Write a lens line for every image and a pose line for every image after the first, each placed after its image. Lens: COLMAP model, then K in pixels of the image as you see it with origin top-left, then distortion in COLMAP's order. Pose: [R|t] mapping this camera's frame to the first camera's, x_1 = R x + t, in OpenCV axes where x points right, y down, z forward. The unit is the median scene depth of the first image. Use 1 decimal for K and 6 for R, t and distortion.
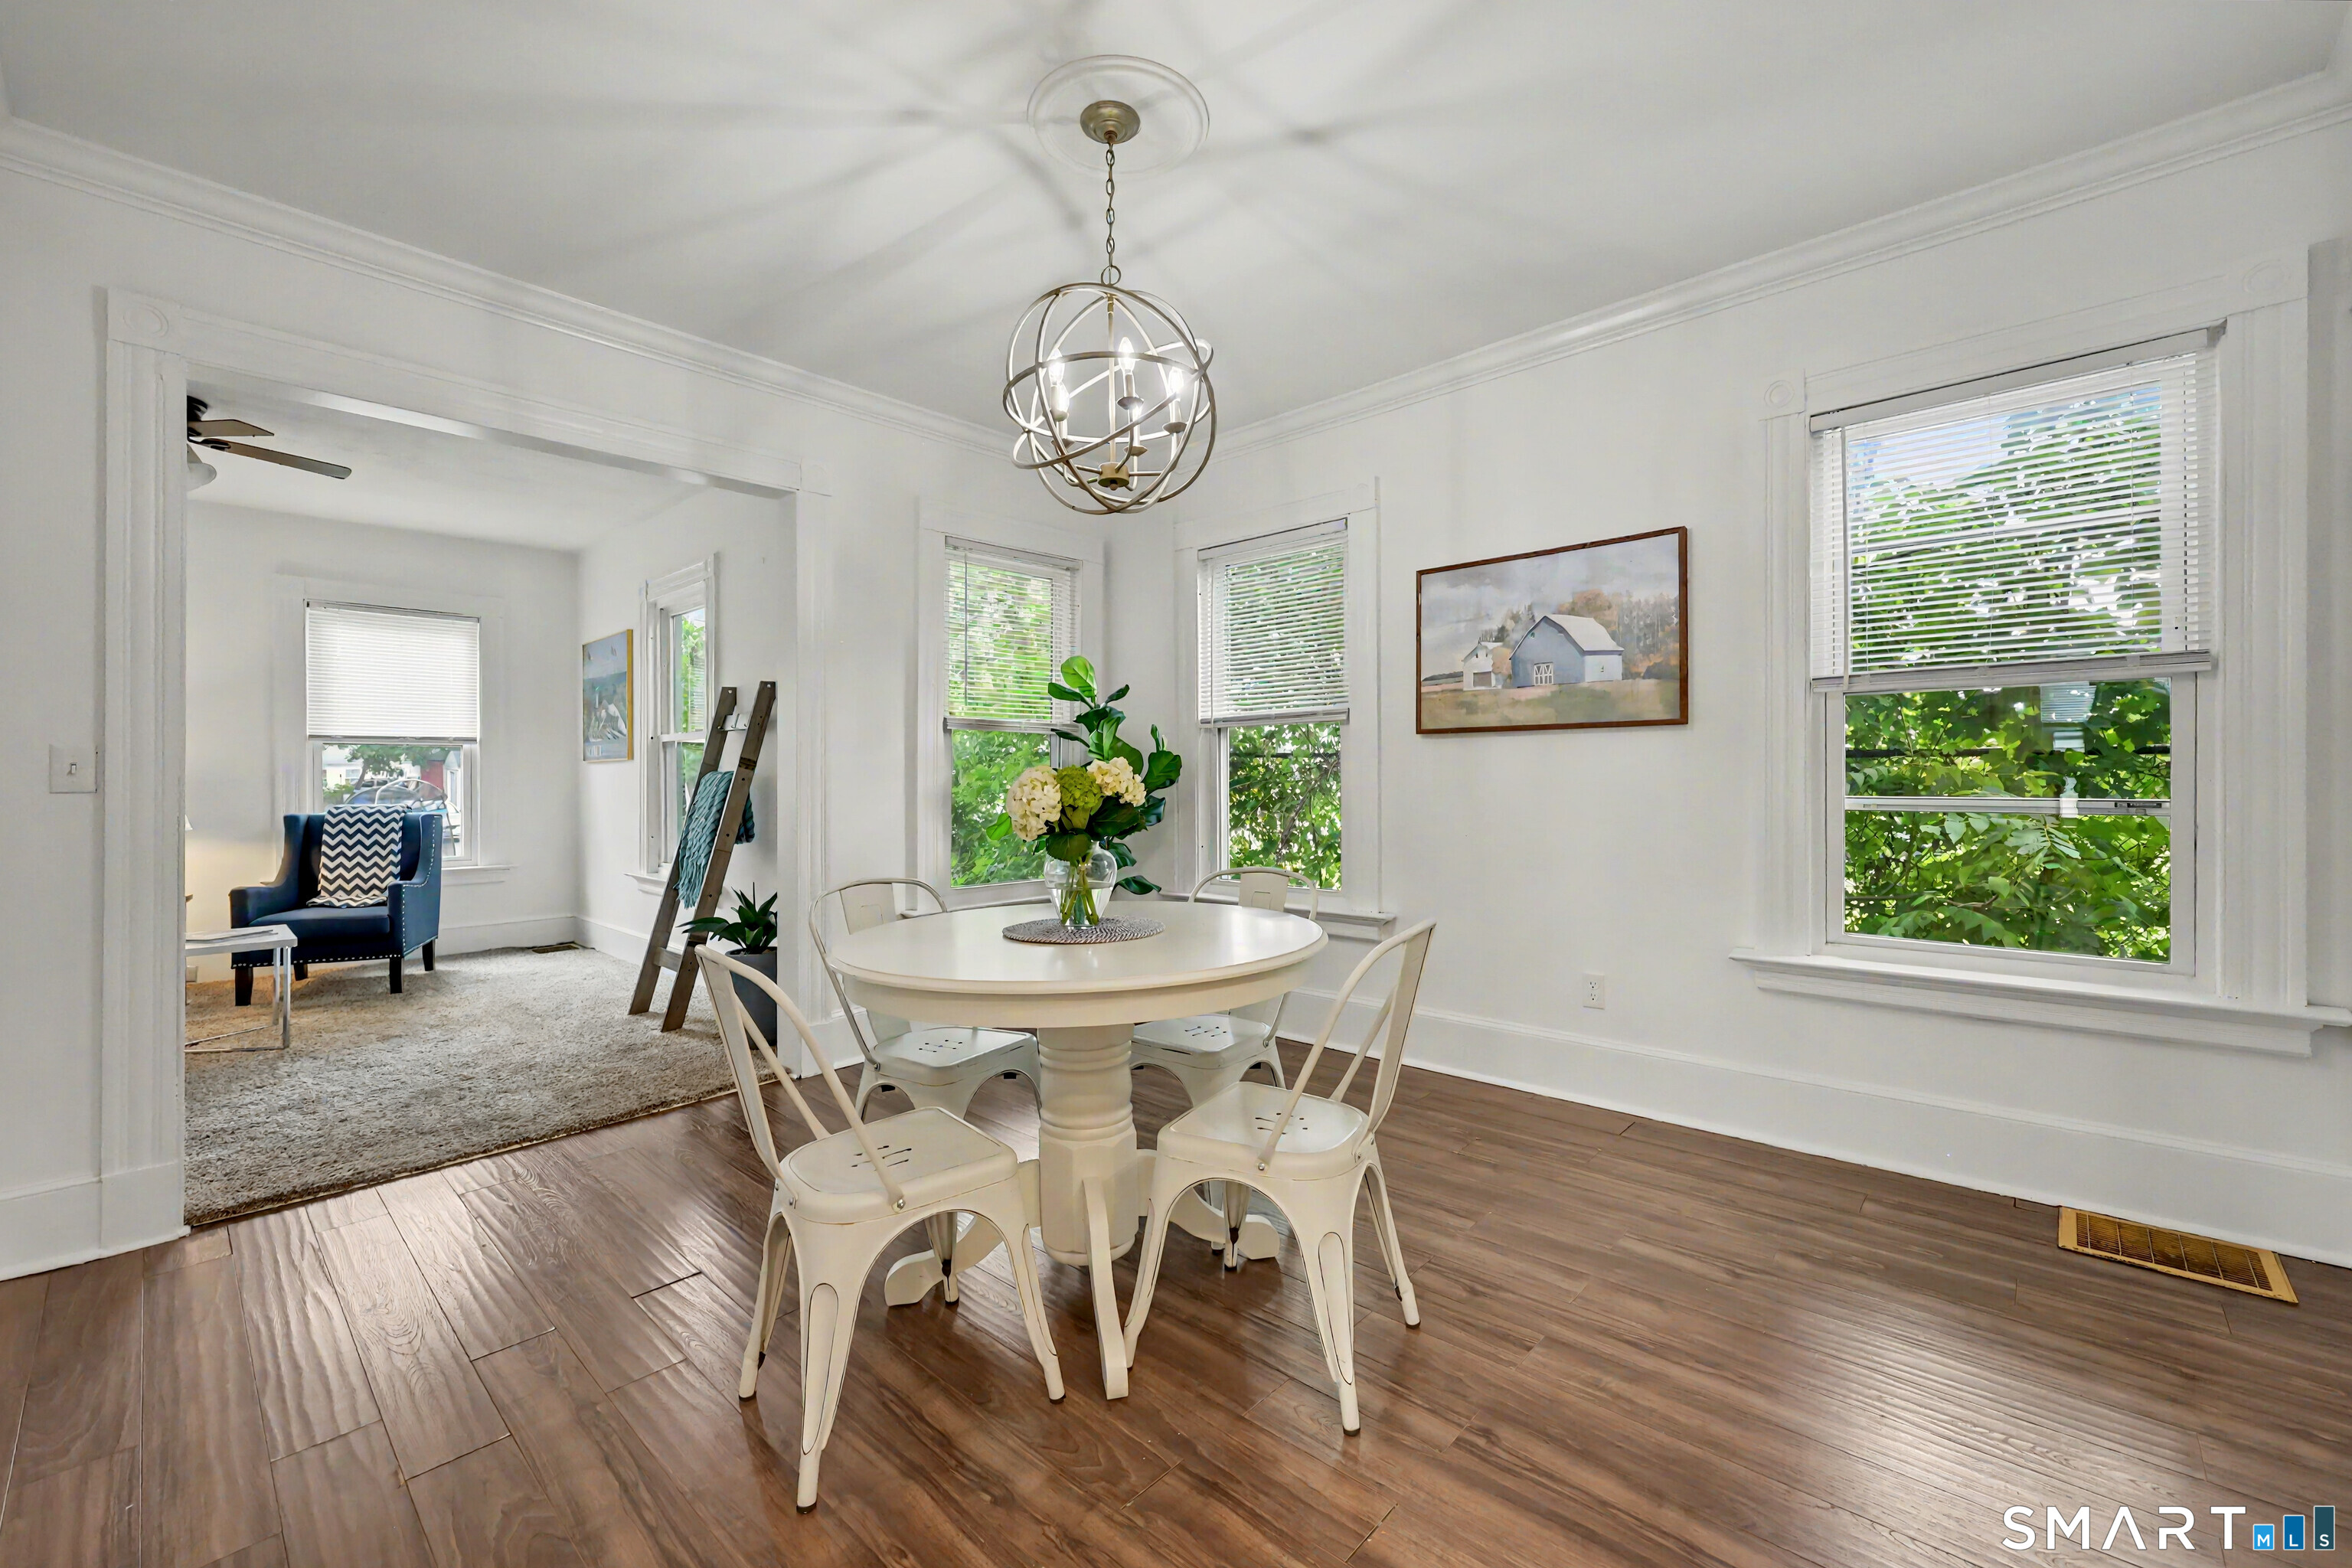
lens RADIAL K [[941.5, 0, 1185.2], [0, 941.5, 776.5], [0, 0, 1]] dist [-0.000689, -0.000078]
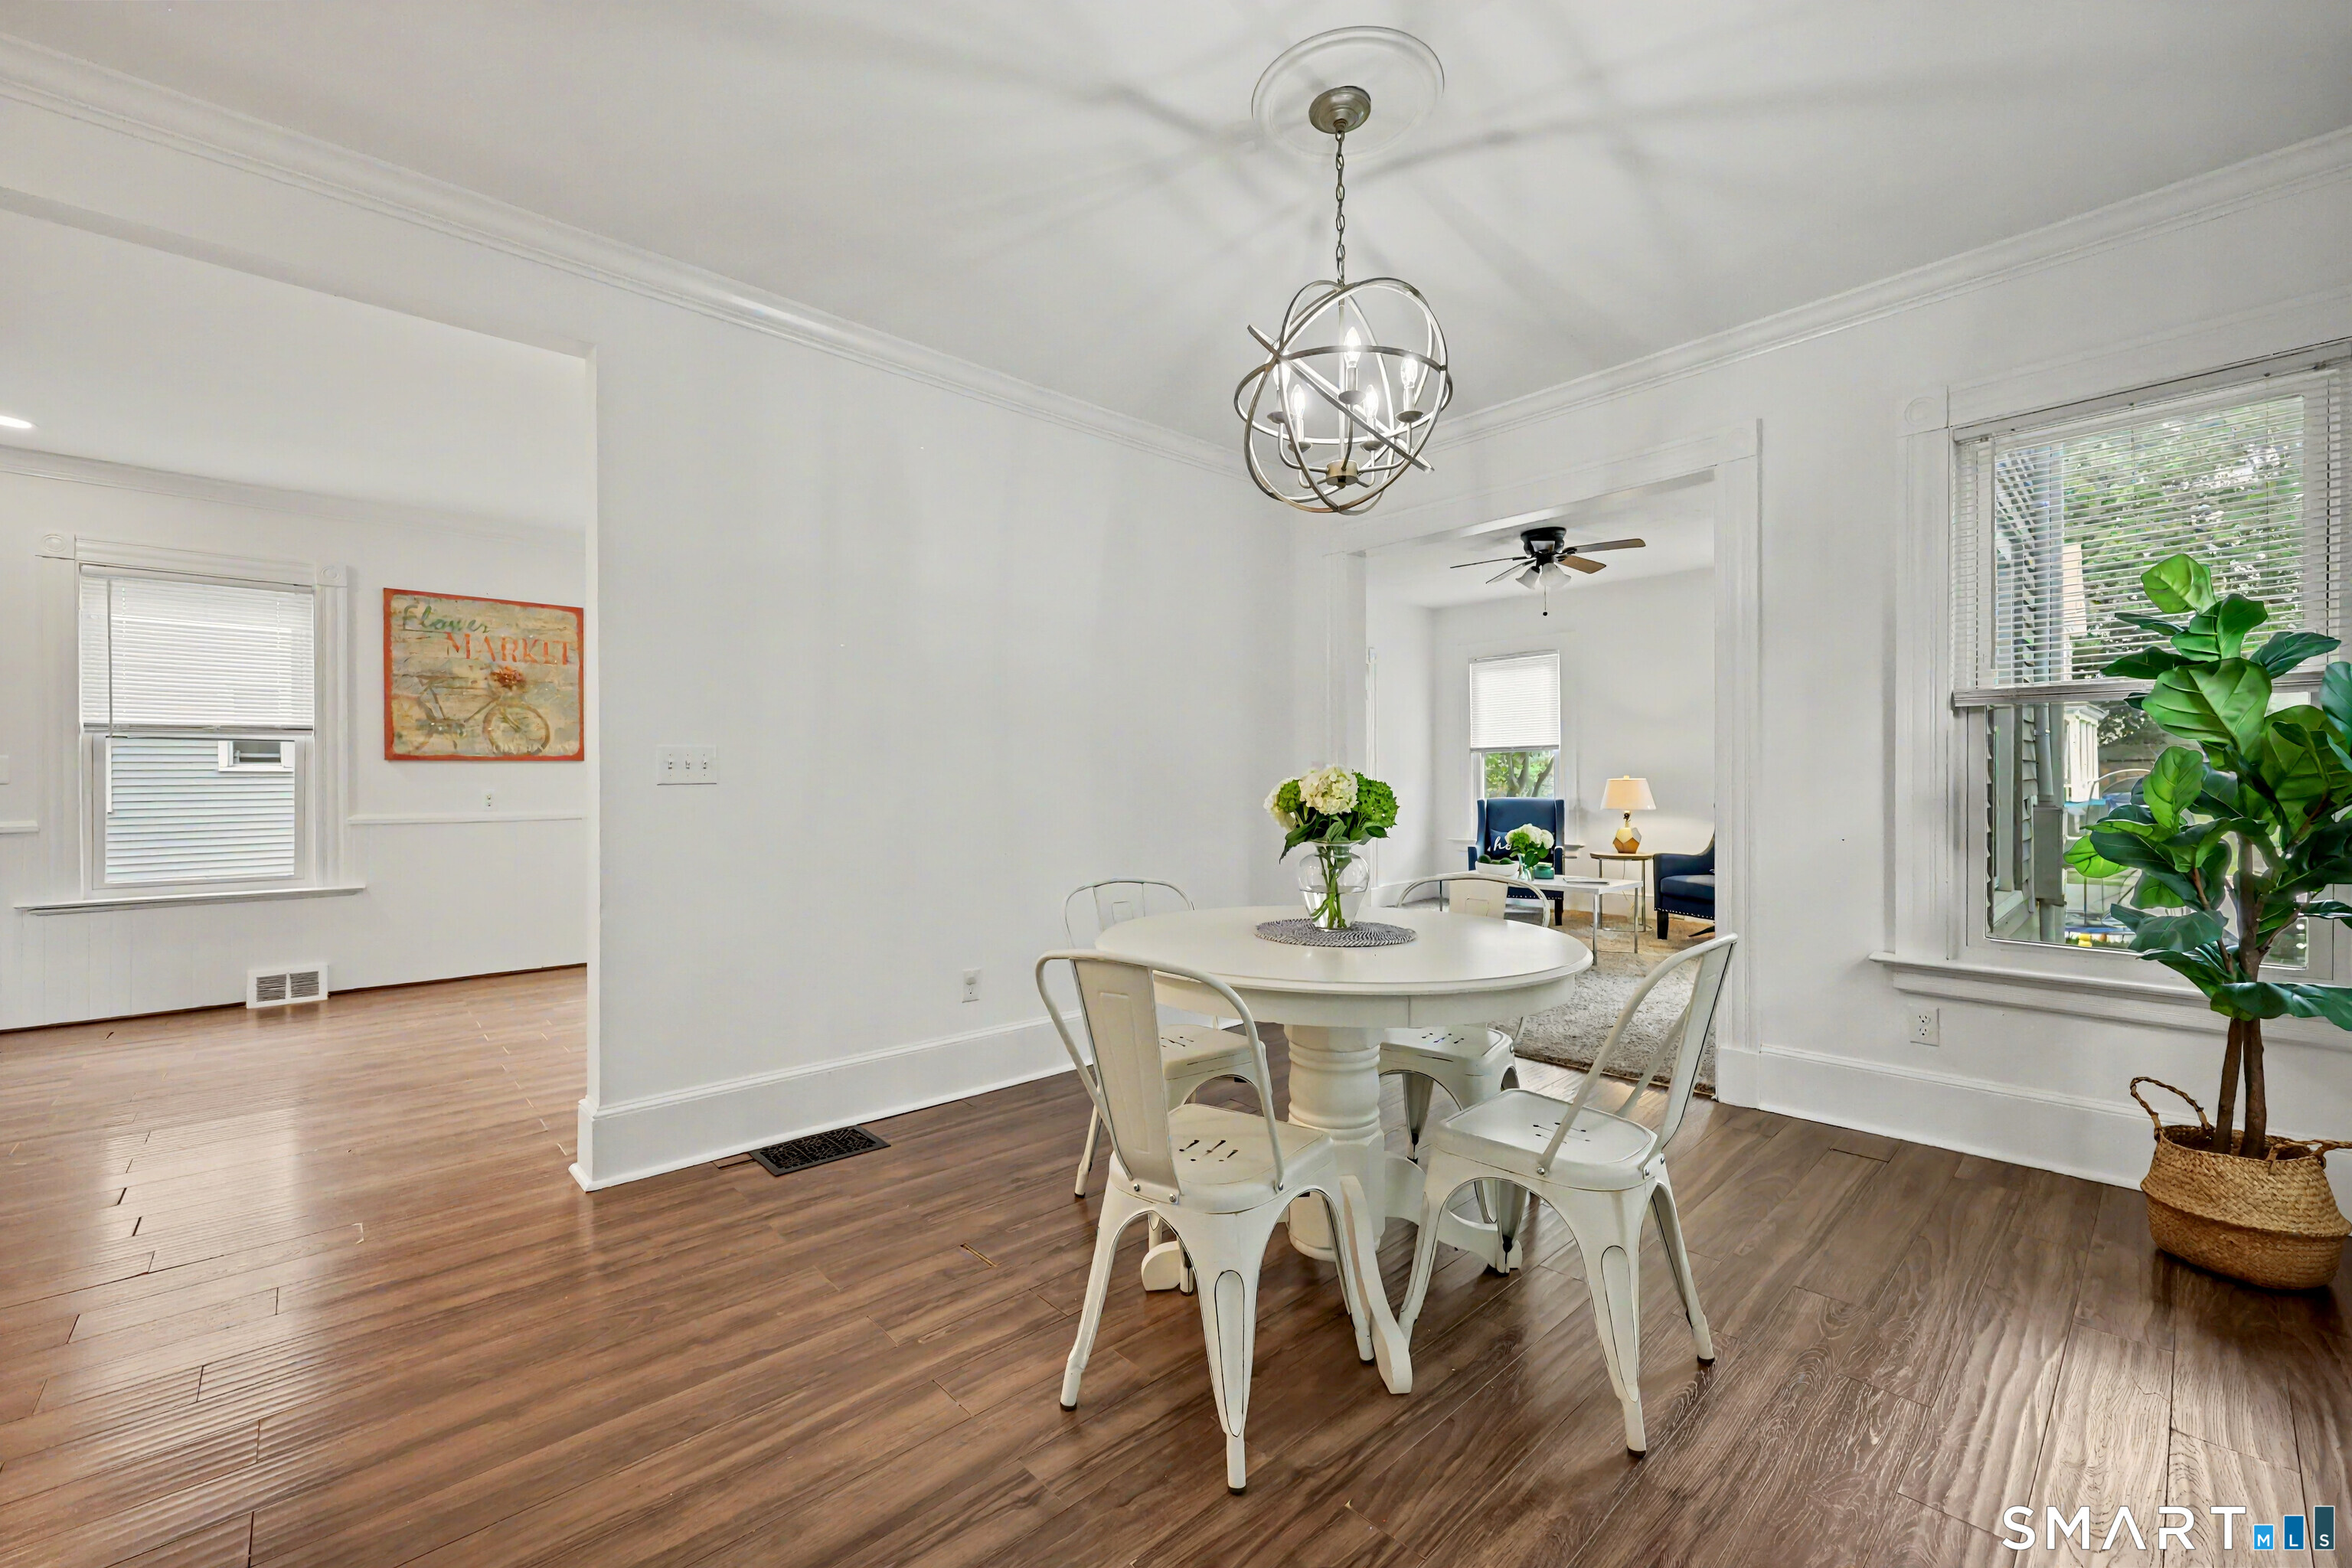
lens RADIAL K [[948.5, 0, 1176.0], [0, 948.5, 776.9], [0, 0, 1]] dist [-0.001024, -0.000446]
pose [[-0.089654, 0.003938, -0.995965, 0.635105], [0.002687, 0.999989, 0.003712, -0.005766], [0.995969, -0.002343, -0.089663, 0.634411]]
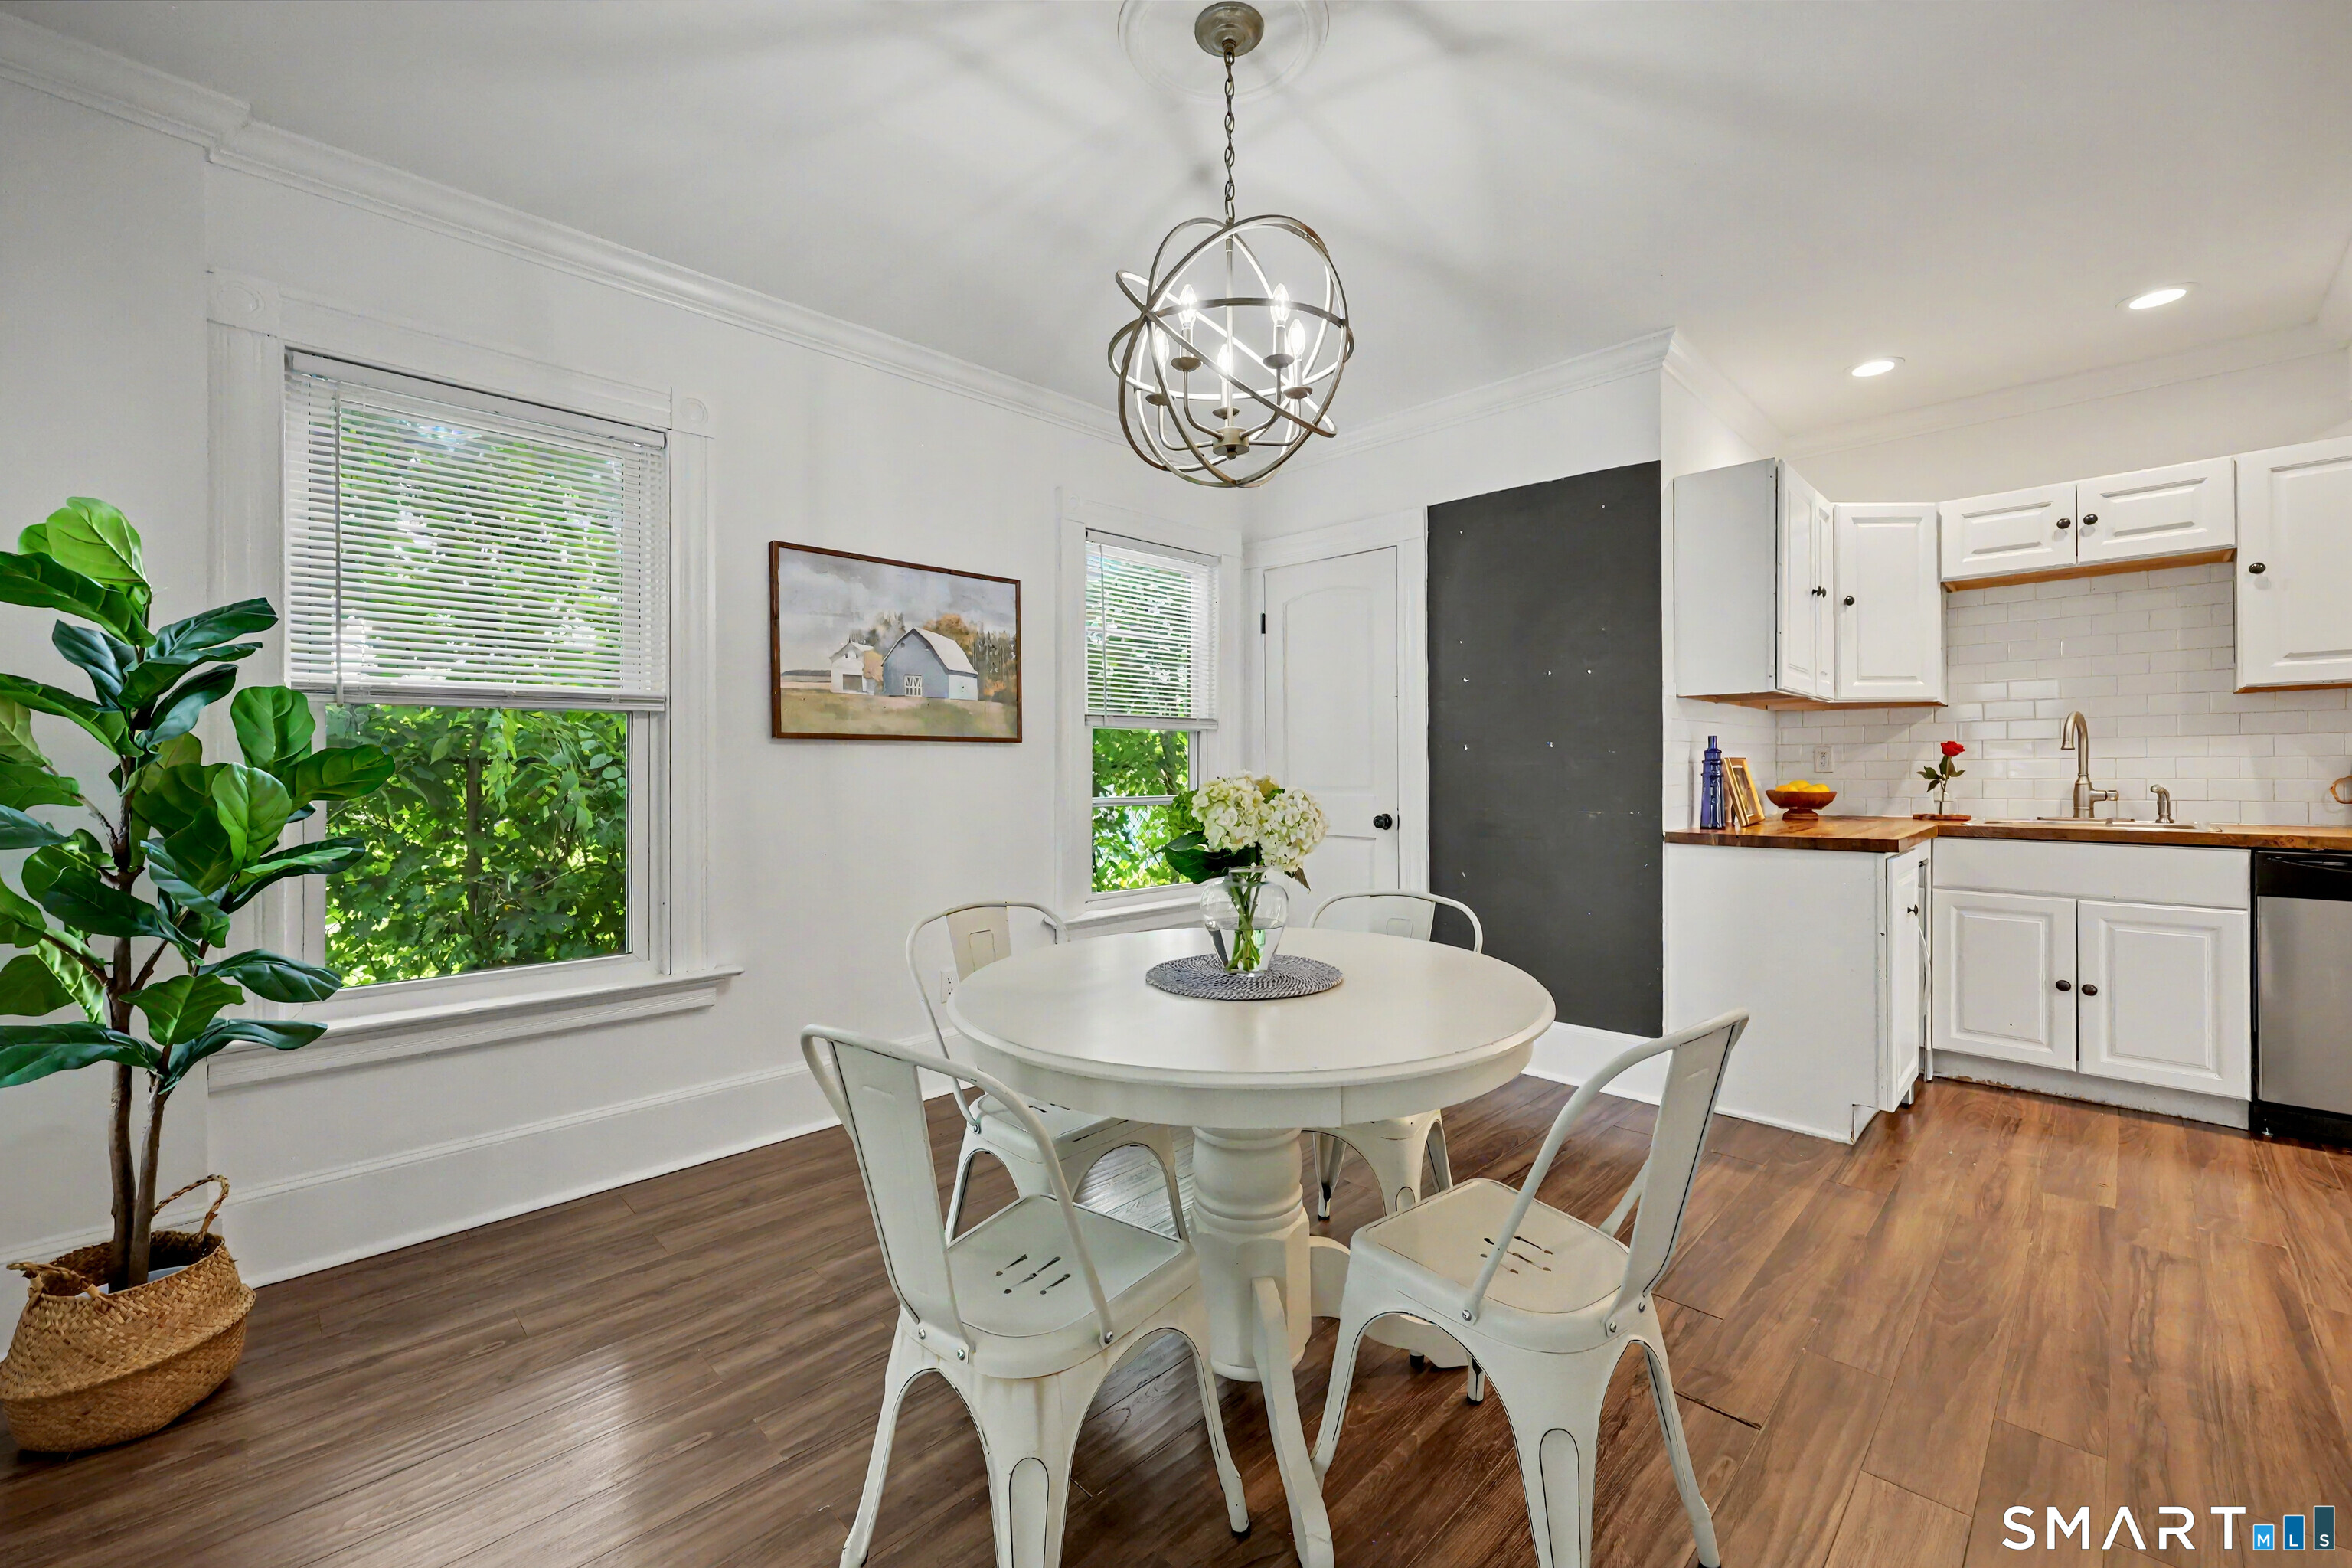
lens RADIAL K [[941.5, 0, 1185.2], [0, 941.5, 776.5], [0, 0, 1]] dist [-0.000689, -0.000078]
pose [[0.045402, -0.003315, 0.998963, -0.644675], [0.007525, 0.999967, 0.002976, -0.012936], [-0.998940, 0.007382, 0.045426, 0.695049]]
